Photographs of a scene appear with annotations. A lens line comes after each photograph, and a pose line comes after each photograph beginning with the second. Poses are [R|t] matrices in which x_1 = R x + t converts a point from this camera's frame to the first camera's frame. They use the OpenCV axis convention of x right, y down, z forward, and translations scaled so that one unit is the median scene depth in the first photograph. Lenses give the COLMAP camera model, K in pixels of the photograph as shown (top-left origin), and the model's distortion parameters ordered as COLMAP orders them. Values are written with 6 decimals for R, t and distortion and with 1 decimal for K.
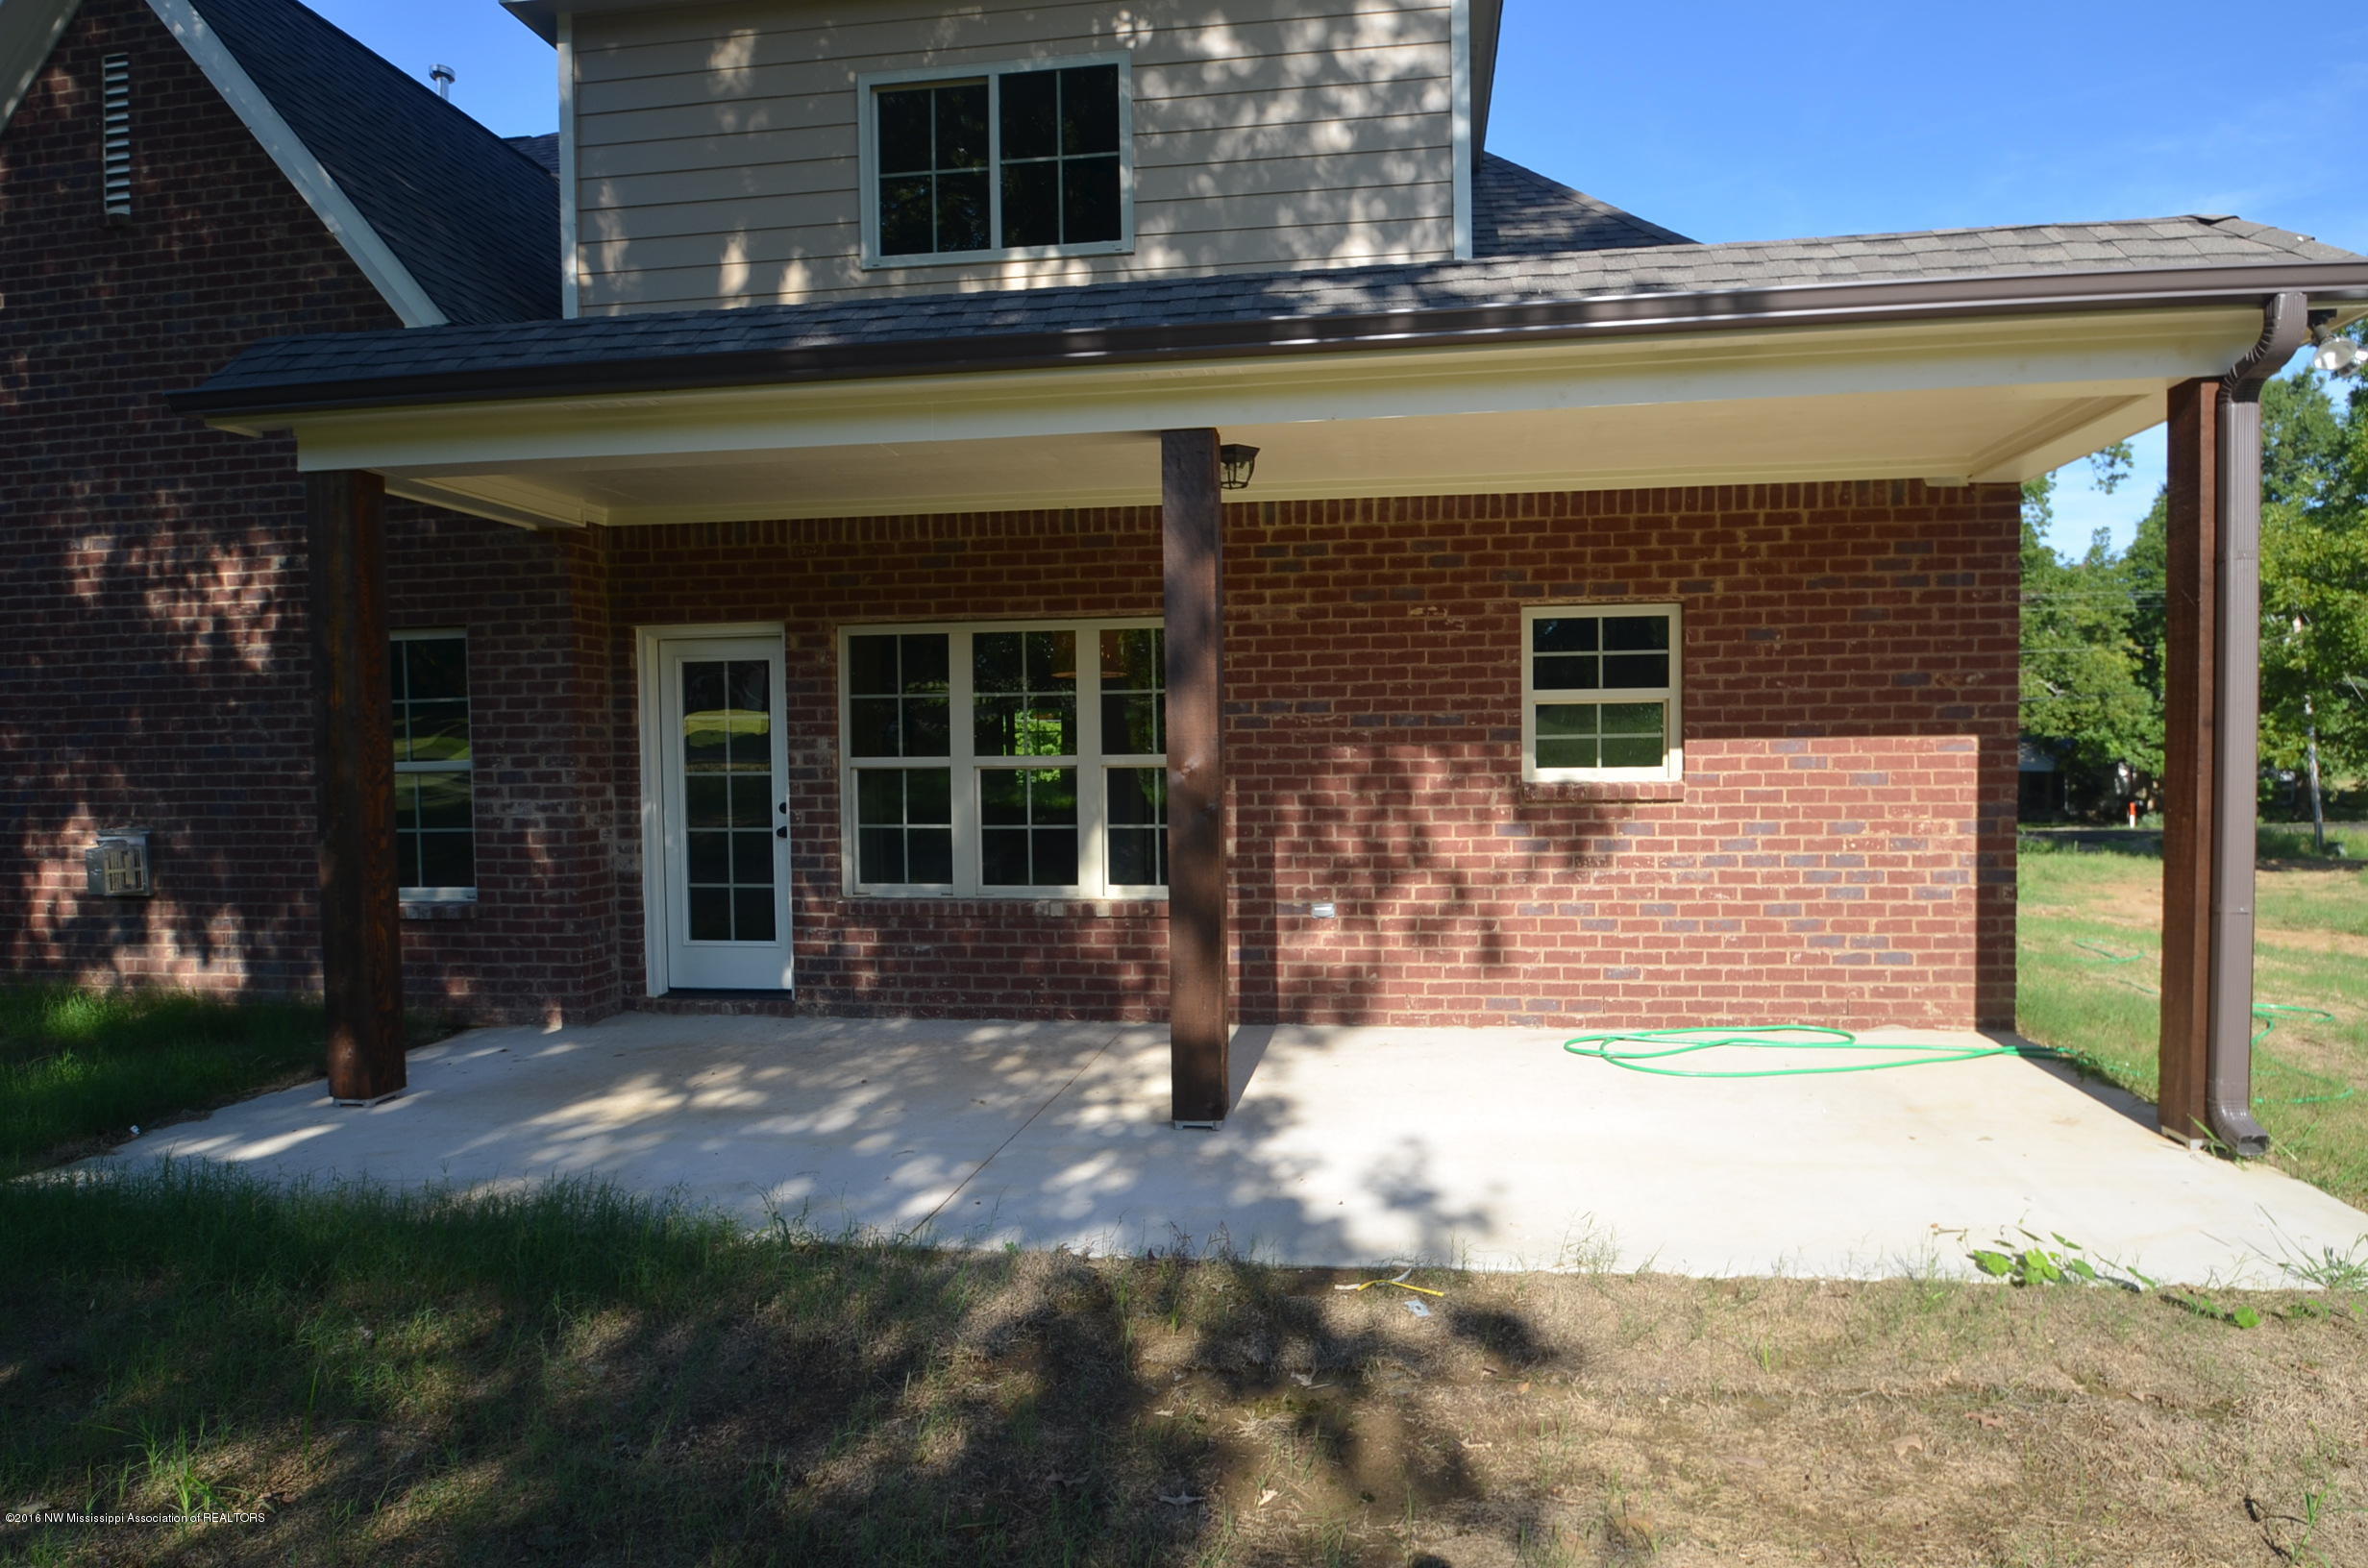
lens RADIAL K [[1251.4, 0, 1191.5], [0, 1251.4, 771.4], [0, 0, 1]] dist [0.028704, -0.000374]
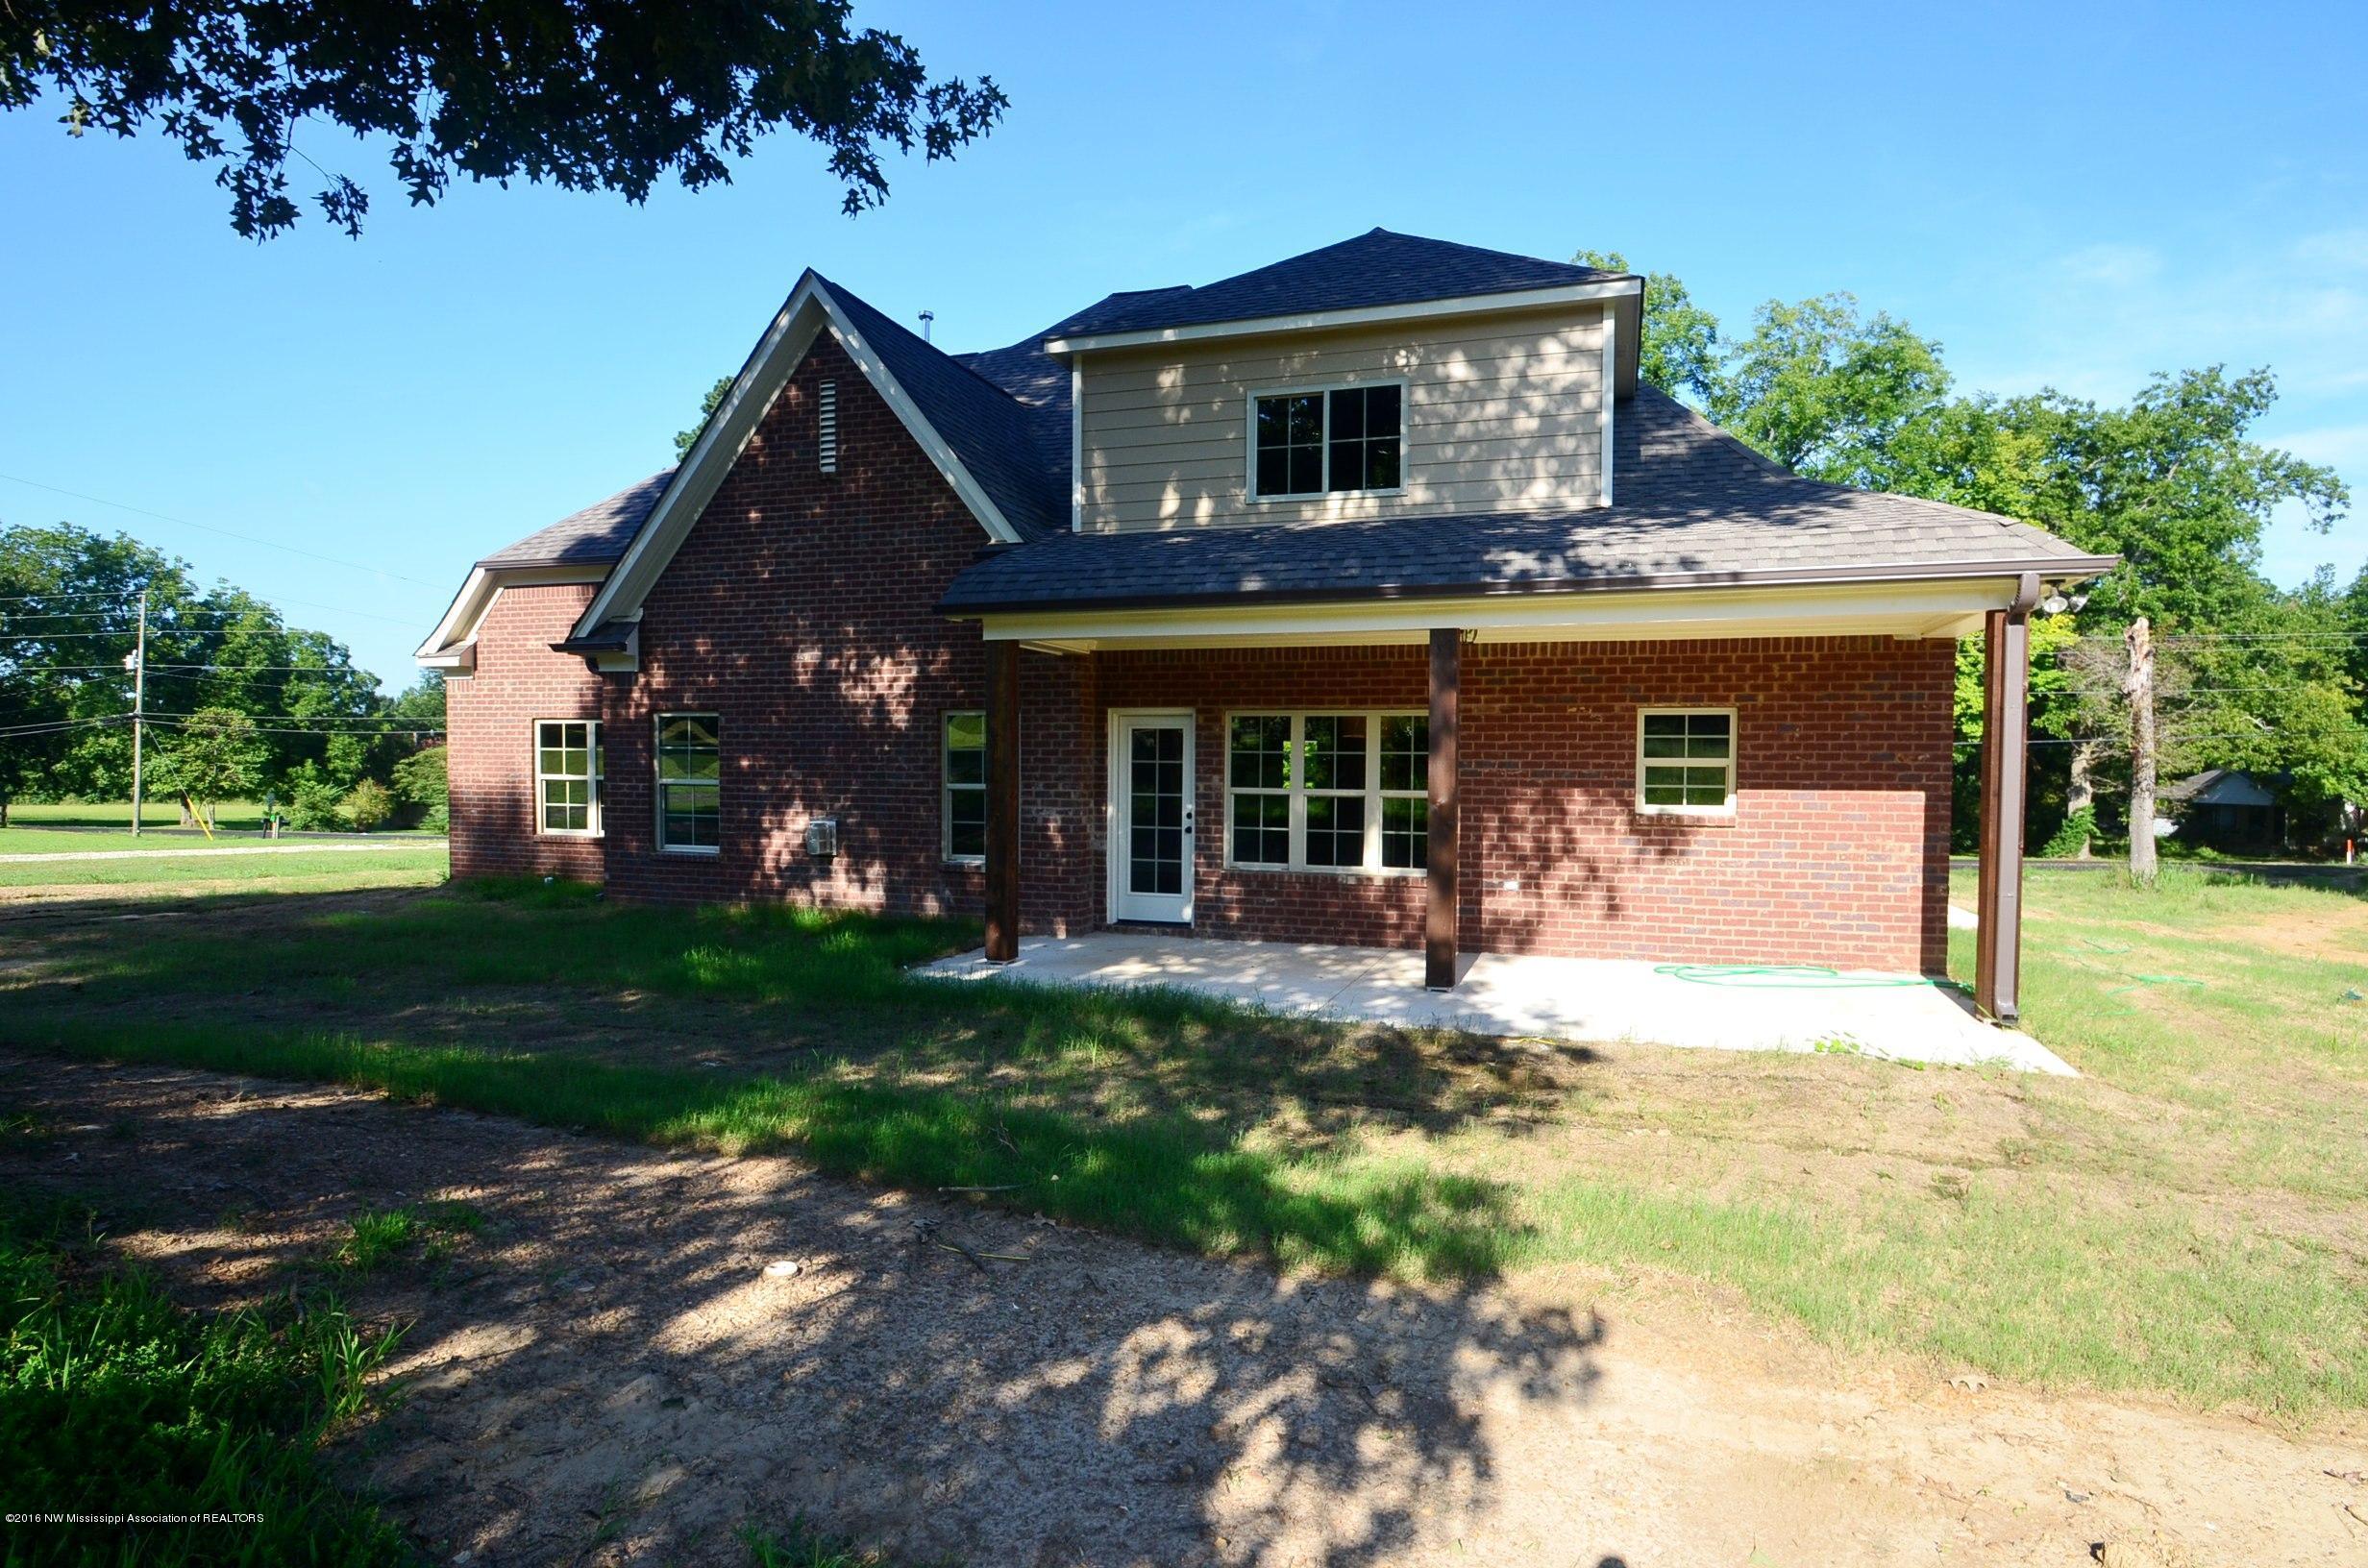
lens RADIAL K [[1291.9, 0, 1196.0], [0, 1291.9, 783.9], [0, 0, 1]] dist [-0.004575, -0.002316]
pose [[0.988575, 0.025307, -0.148593, -0.057503], [-0.024325, 0.999669, 0.008425, -0.029870], [0.148757, -0.004715, 0.988863, -0.763489]]
